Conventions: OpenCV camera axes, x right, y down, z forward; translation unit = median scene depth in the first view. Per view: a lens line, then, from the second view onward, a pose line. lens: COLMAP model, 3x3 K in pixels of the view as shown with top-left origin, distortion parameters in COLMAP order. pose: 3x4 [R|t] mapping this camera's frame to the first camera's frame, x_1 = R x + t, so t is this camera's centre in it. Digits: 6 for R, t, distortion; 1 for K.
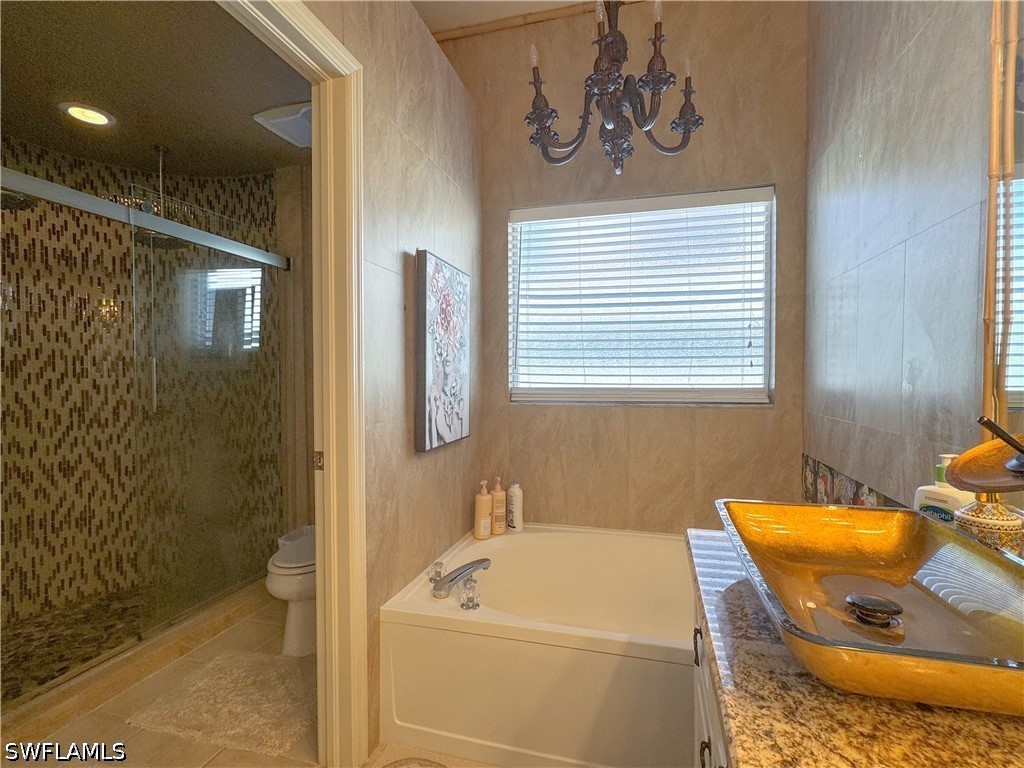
lens RADIAL K [[503.4, 0, 512.0], [0, 503.4, 384.0], [0, 0, 1]] dist [-0.001946, -0.000422]
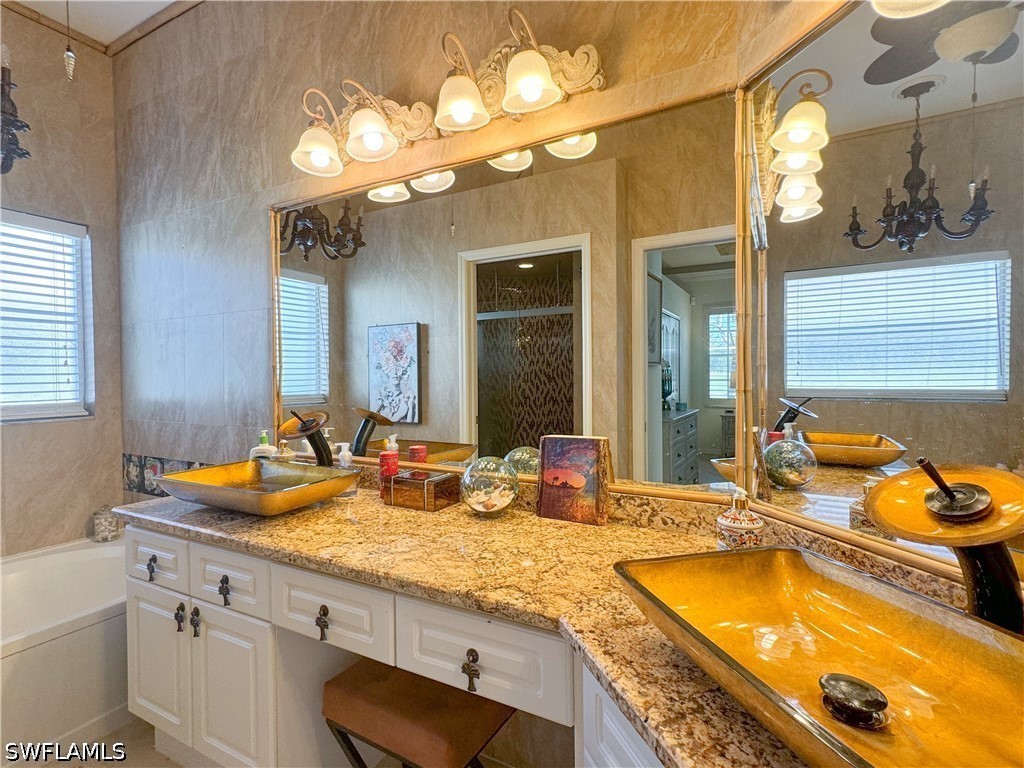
lens RADIAL K [[503.4, 0, 512.0], [0, 503.4, 384.0], [0, 0, 1]] dist [-0.001946, -0.000422]
pose [[0.227848, -0.015513, 0.973573, -0.409406], [0.027463, 0.999578, 0.009500, -0.019058], [-0.973309, 0.024573, 0.228178, -0.214231]]
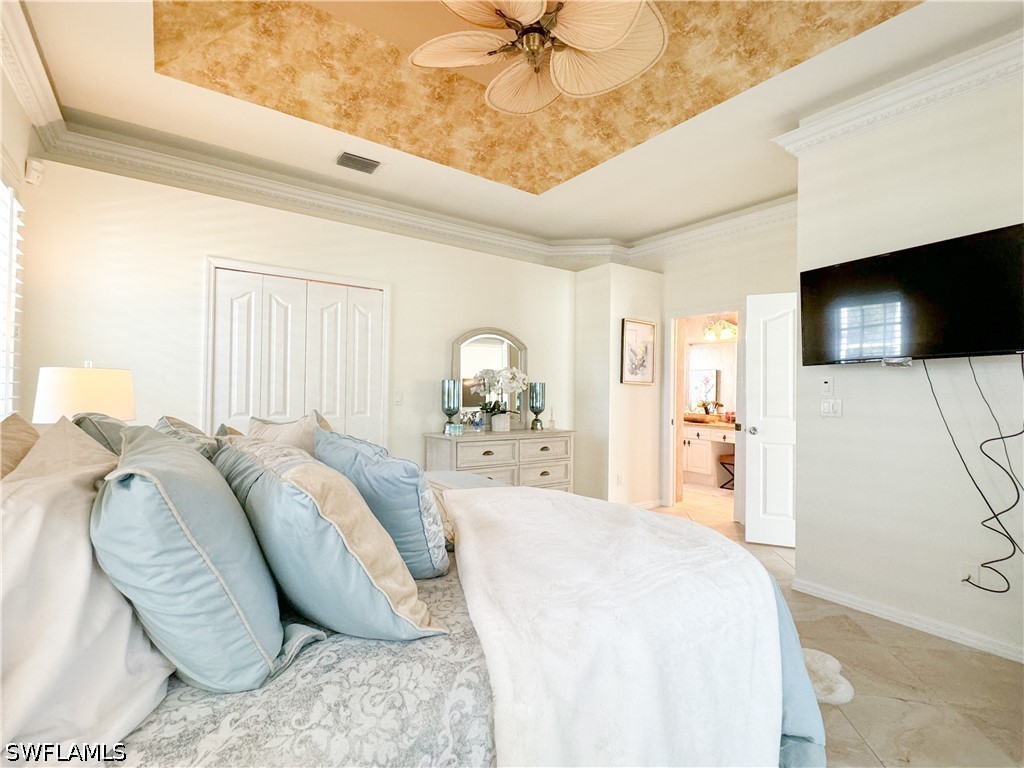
lens RADIAL K [[483.8, 0, 512.0], [0, 483.8, 384.0], [0, 0, 1]] dist [-0.002408, 0.000085]
pose [[0.626044, 0.019871, 0.779535, -2.591629], [0.003024, 0.999606, -0.027908, -0.001284], [-0.779782, 0.019829, 0.625737, -0.622540]]
